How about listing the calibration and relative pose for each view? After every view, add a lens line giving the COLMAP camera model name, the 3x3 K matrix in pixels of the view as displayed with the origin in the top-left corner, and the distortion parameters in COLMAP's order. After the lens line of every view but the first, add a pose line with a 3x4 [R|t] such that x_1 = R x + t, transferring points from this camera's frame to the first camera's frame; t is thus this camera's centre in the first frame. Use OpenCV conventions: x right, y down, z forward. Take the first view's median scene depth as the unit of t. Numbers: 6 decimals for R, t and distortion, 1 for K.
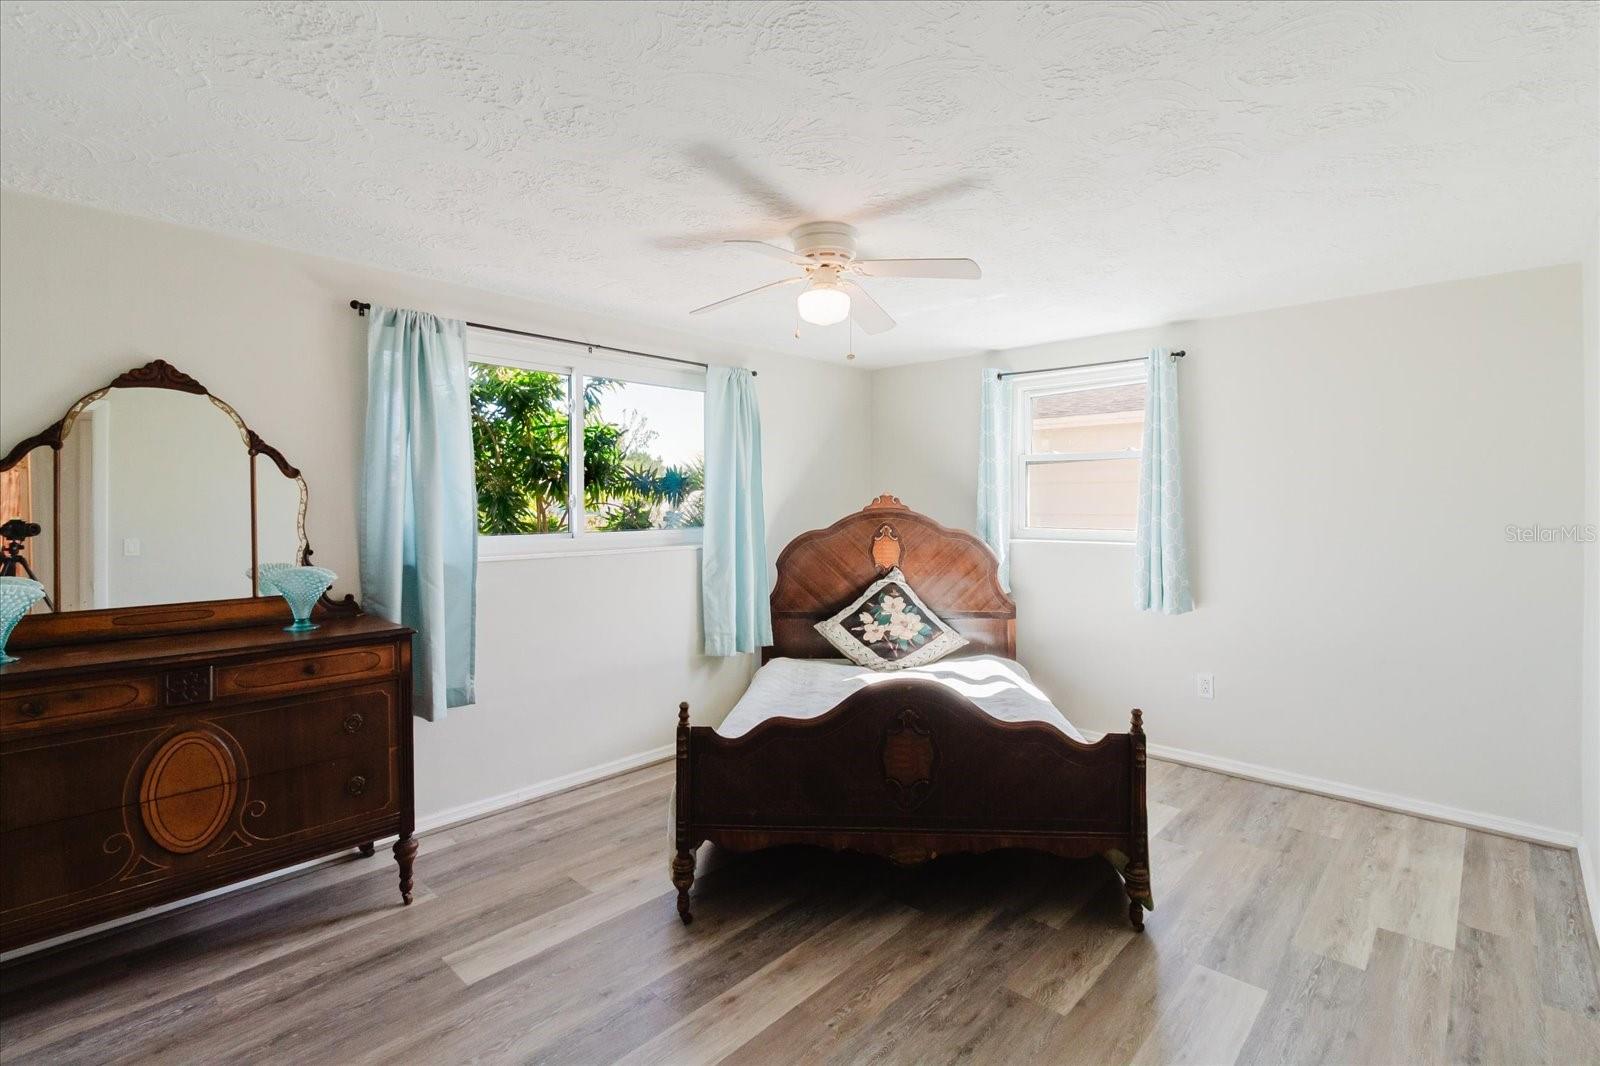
lens RADIAL K [[754.7, 0, 802.9], [0, 754.7, 516.5], [0, 0, 1]] dist [0.002040, 0.000718]
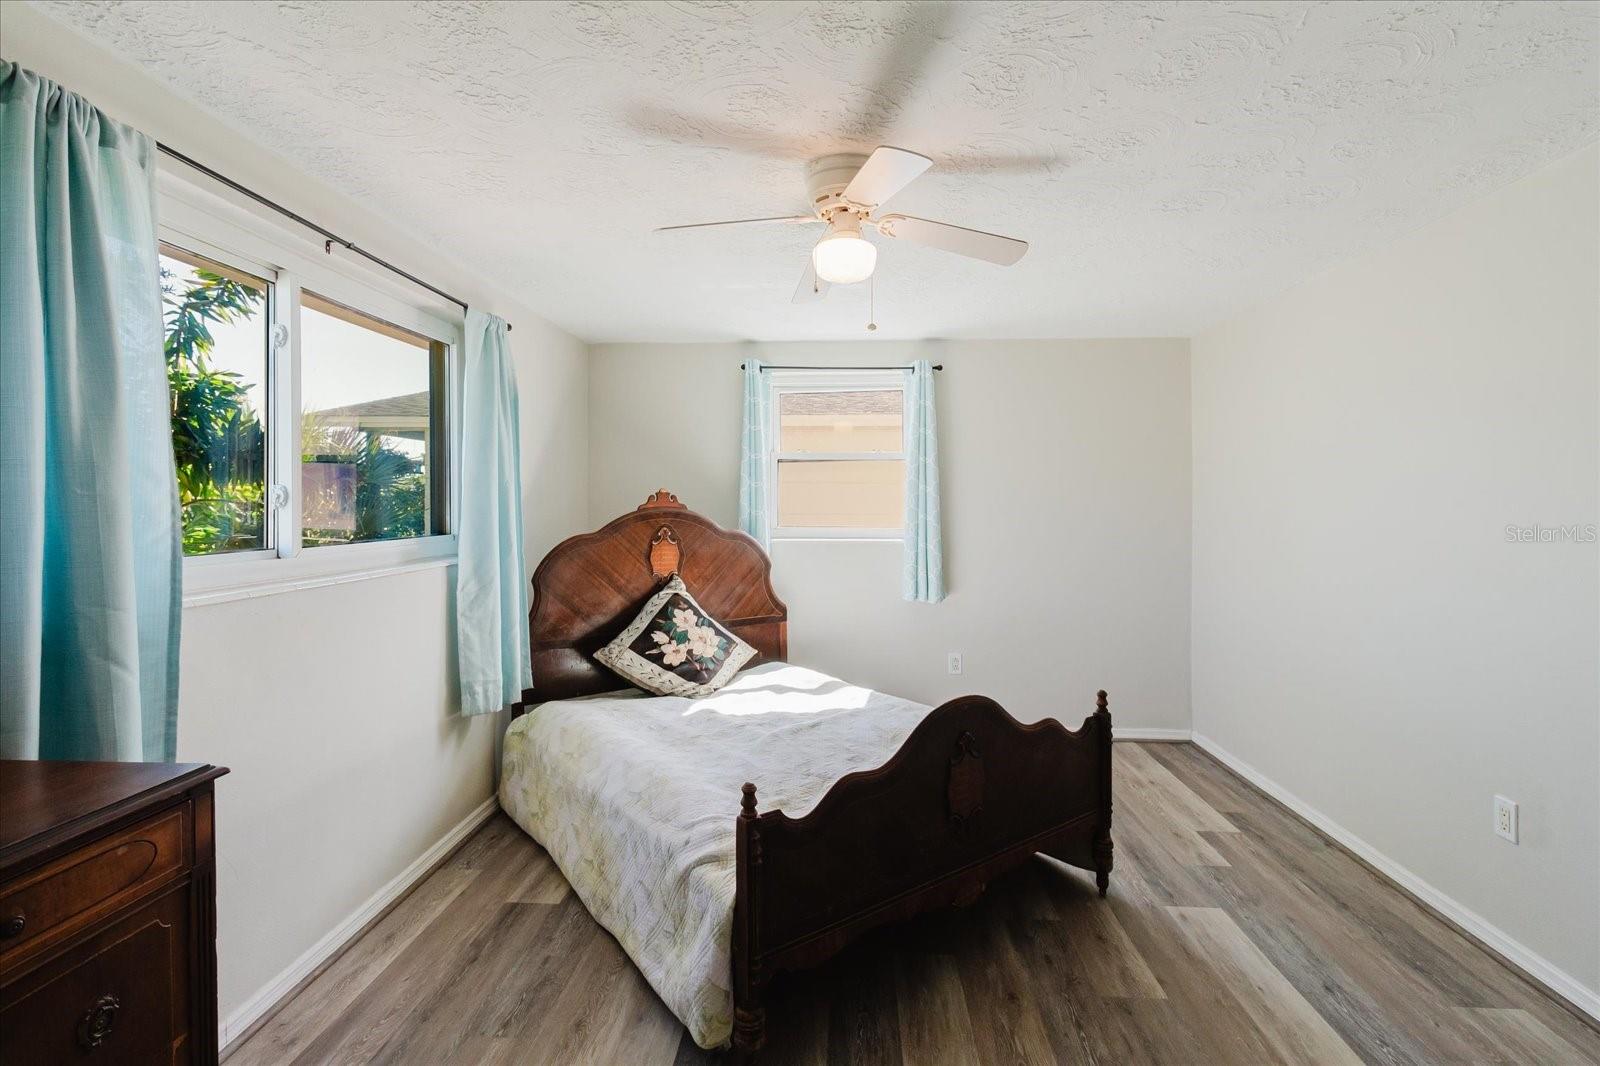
lens RADIAL K [[754.7, 0, 822.3], [0, 754.7, 509.3], [0, 0, 1]] dist [0.002040, 0.000718]
pose [[0.768154, -0.003197, 0.640257, -0.331734], [0.009527, 0.999934, -0.006437, -0.001327], [-0.640195, 0.011045, 0.768133, 0.249788]]
